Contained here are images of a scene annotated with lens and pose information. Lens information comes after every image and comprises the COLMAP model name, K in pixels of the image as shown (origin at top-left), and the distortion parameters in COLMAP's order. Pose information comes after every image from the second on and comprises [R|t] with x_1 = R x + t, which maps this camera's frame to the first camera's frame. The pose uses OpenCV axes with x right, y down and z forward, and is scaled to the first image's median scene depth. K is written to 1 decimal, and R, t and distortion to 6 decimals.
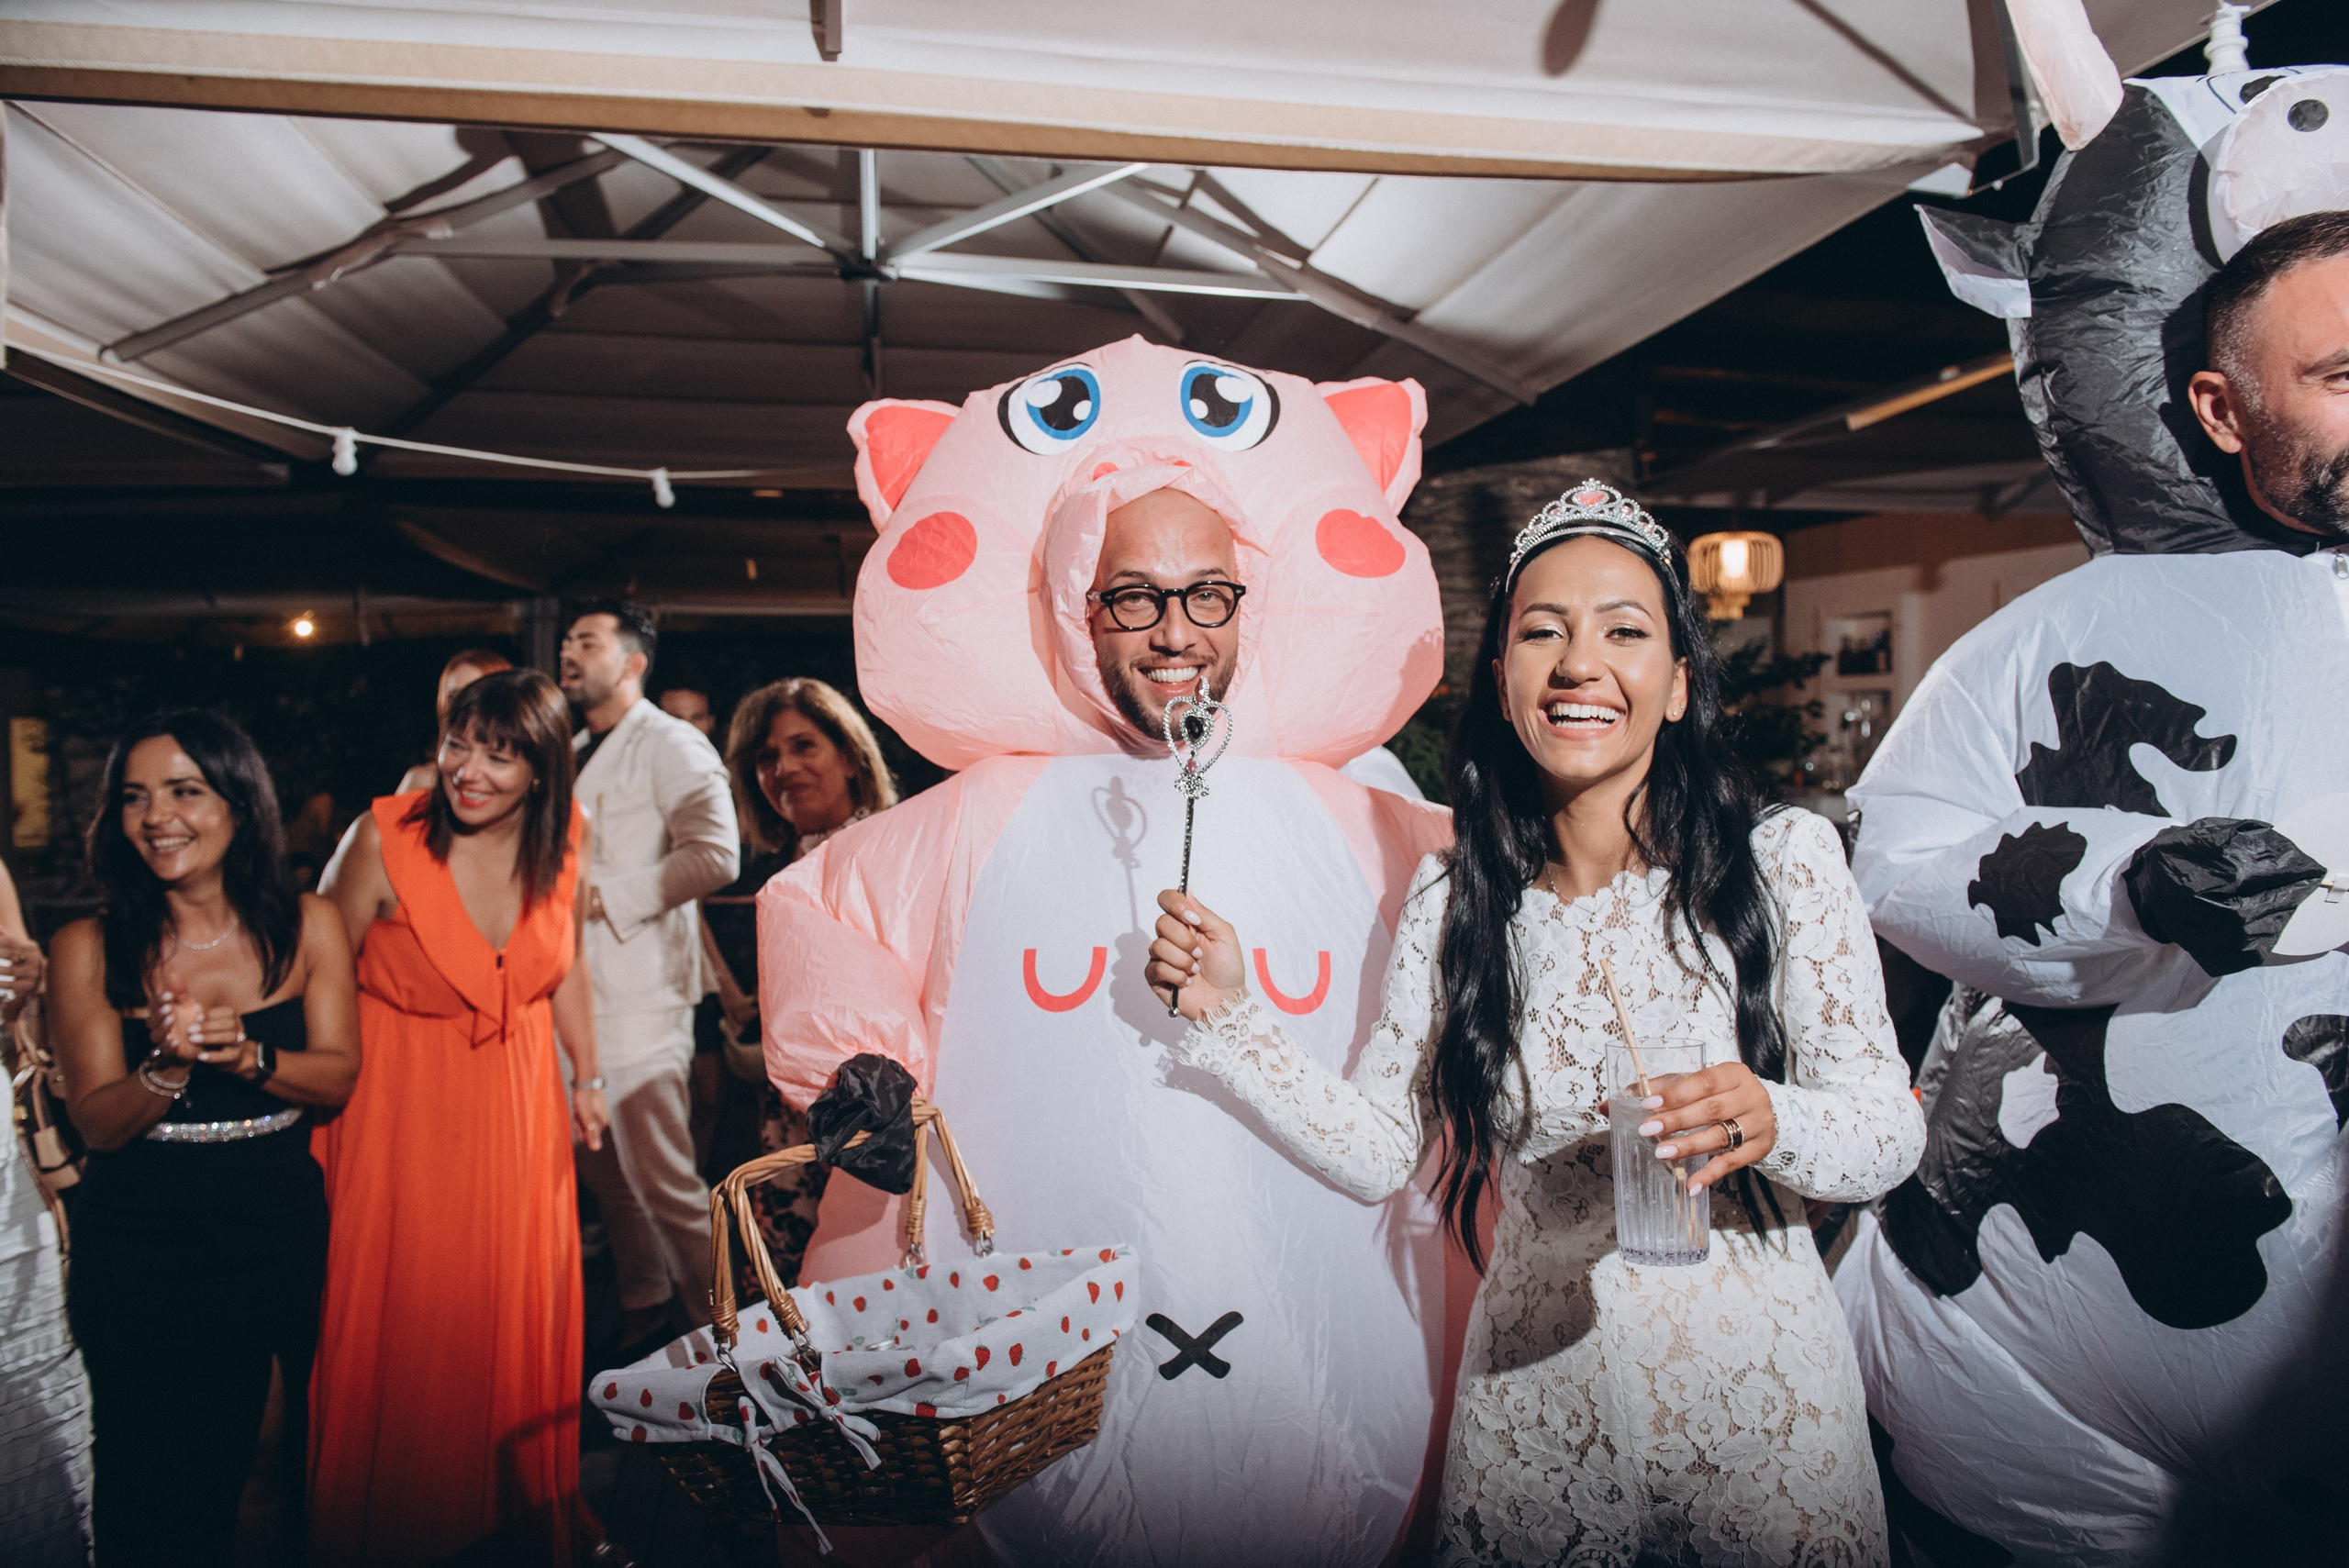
lens RADIAL K [[1577.5, 0, 1180.3], [0, 1577.5, 765.8], [0, 0, 1]] dist [-0.058789, -0.003487]
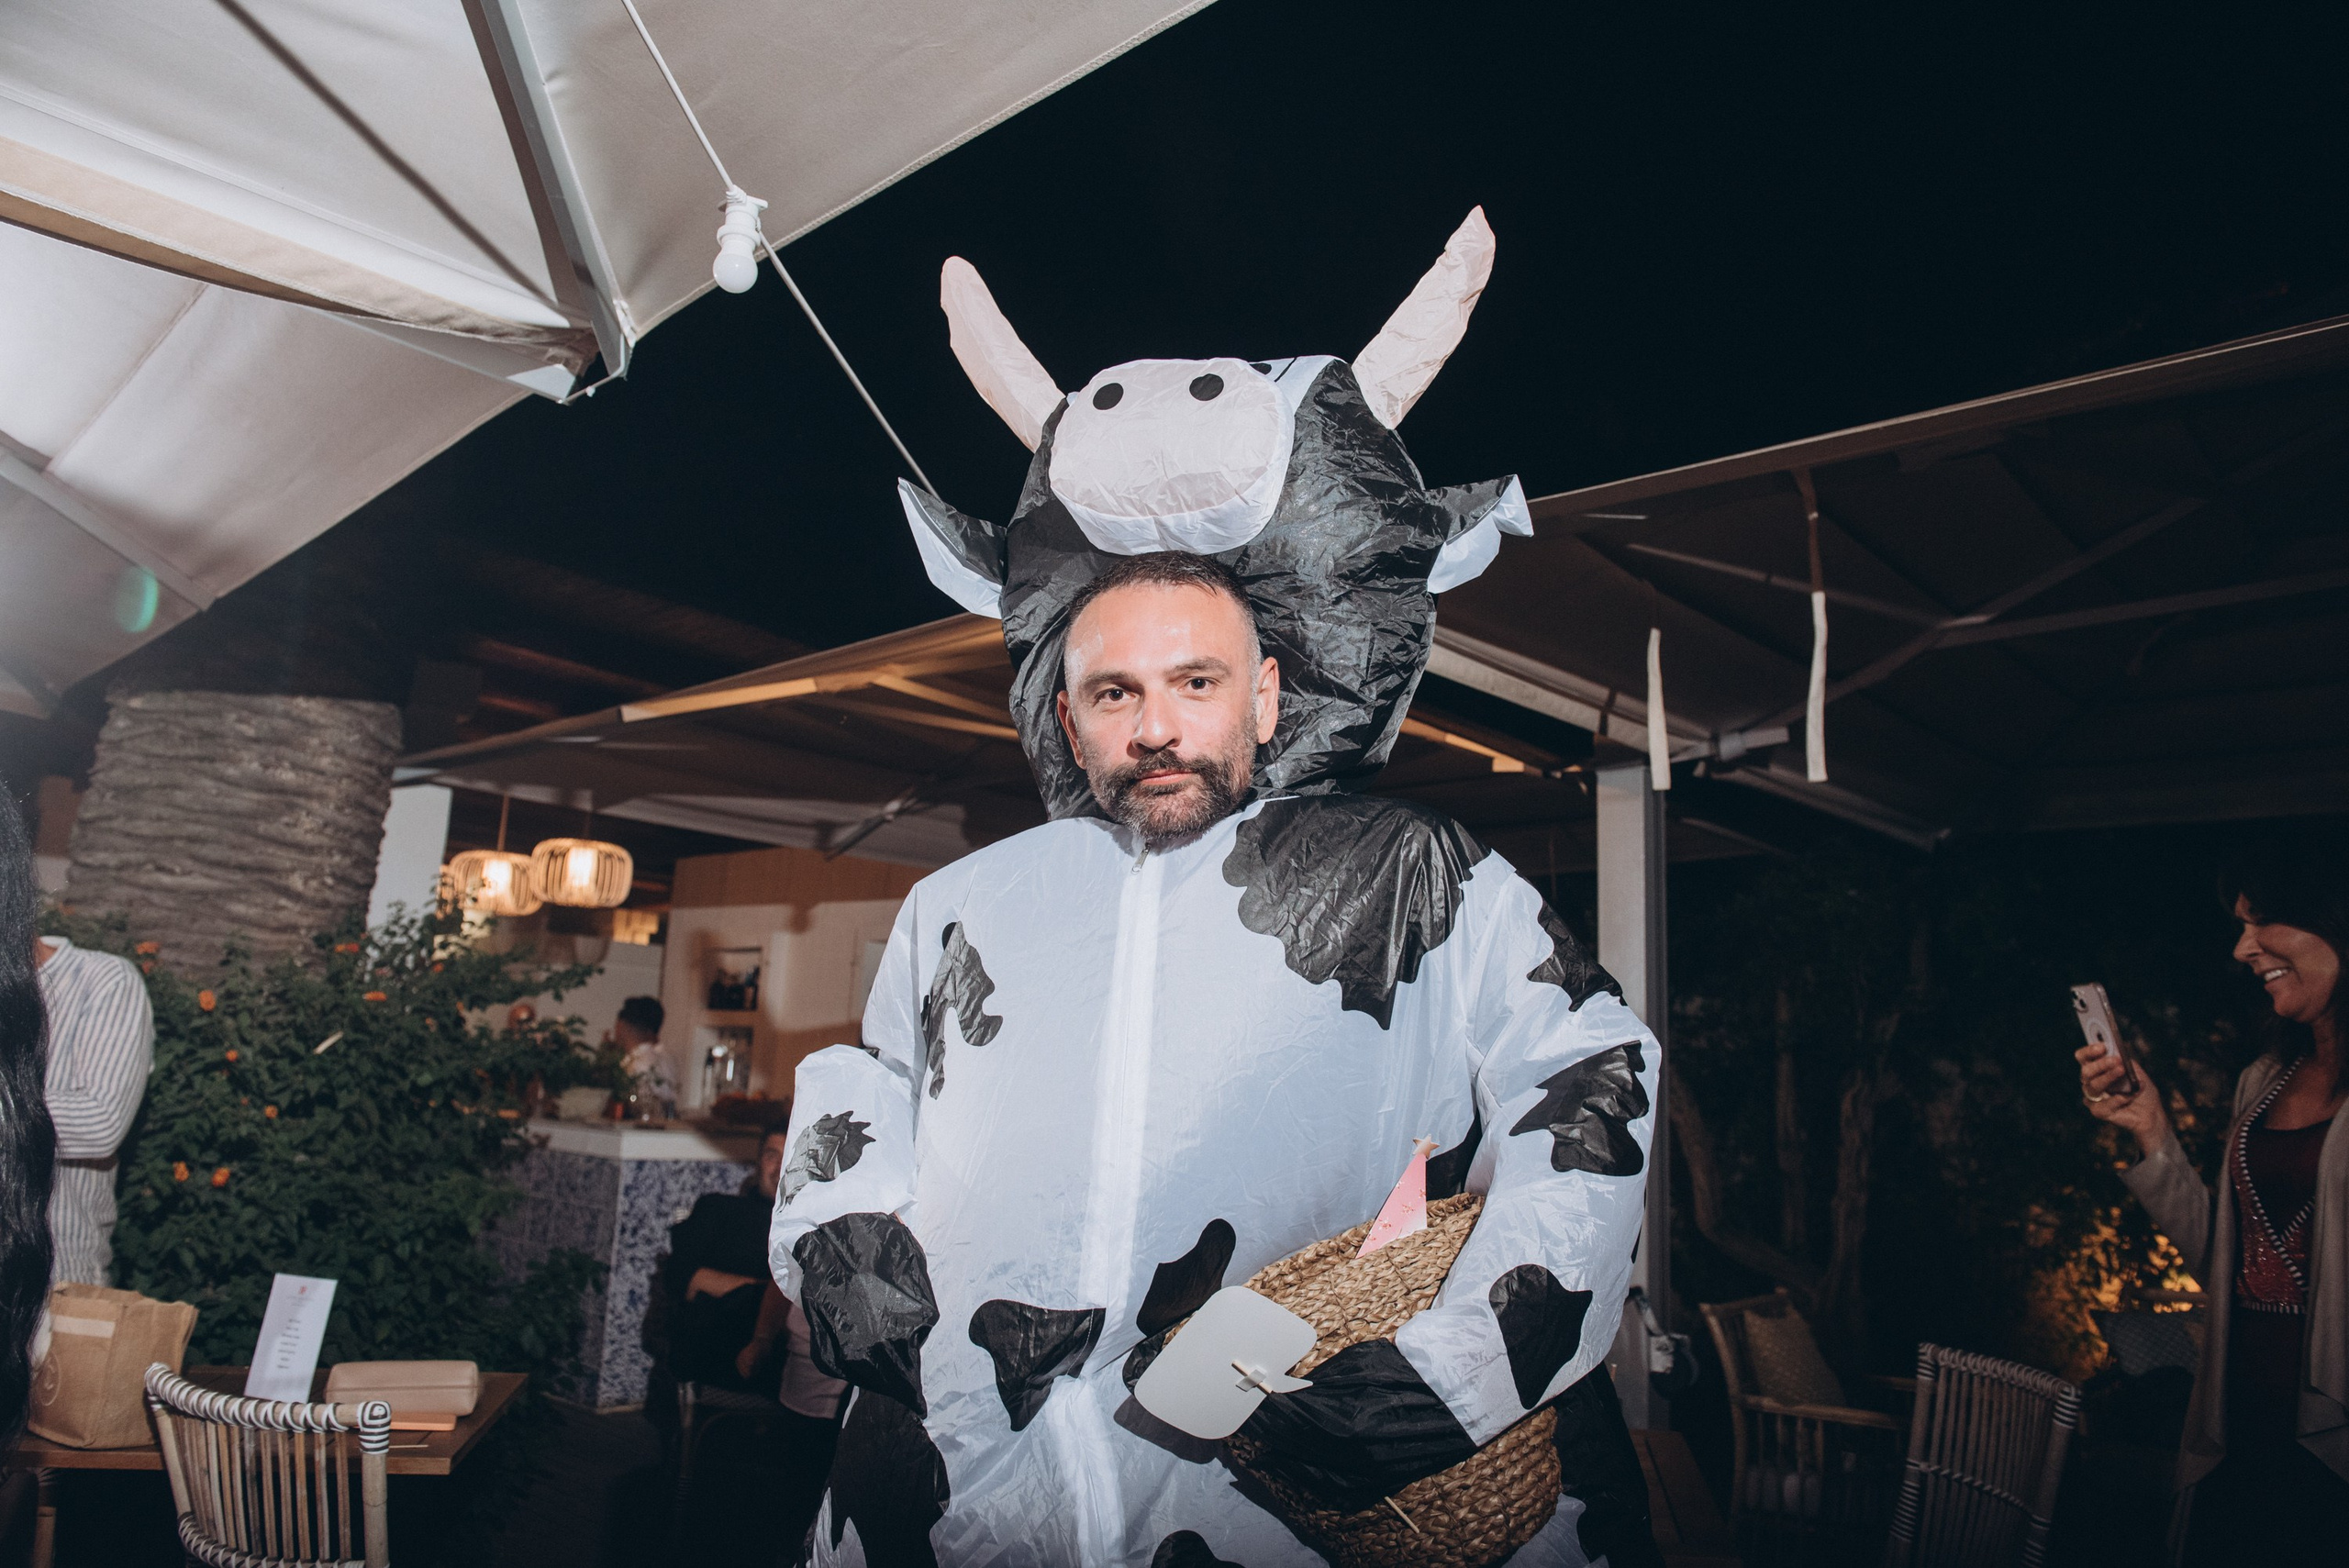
lens RADIAL K [[1577.5, 0, 1180.3], [0, 1577.5, 765.8], [0, 0, 1]] dist [-0.058789, -0.003487]
pose [[0.801520, 0.171829, 0.572748, 0.146545], [-0.046128, 0.972737, -0.227276, 0.006671], [-0.596186, 0.155747, 0.787595, 0.060214]]
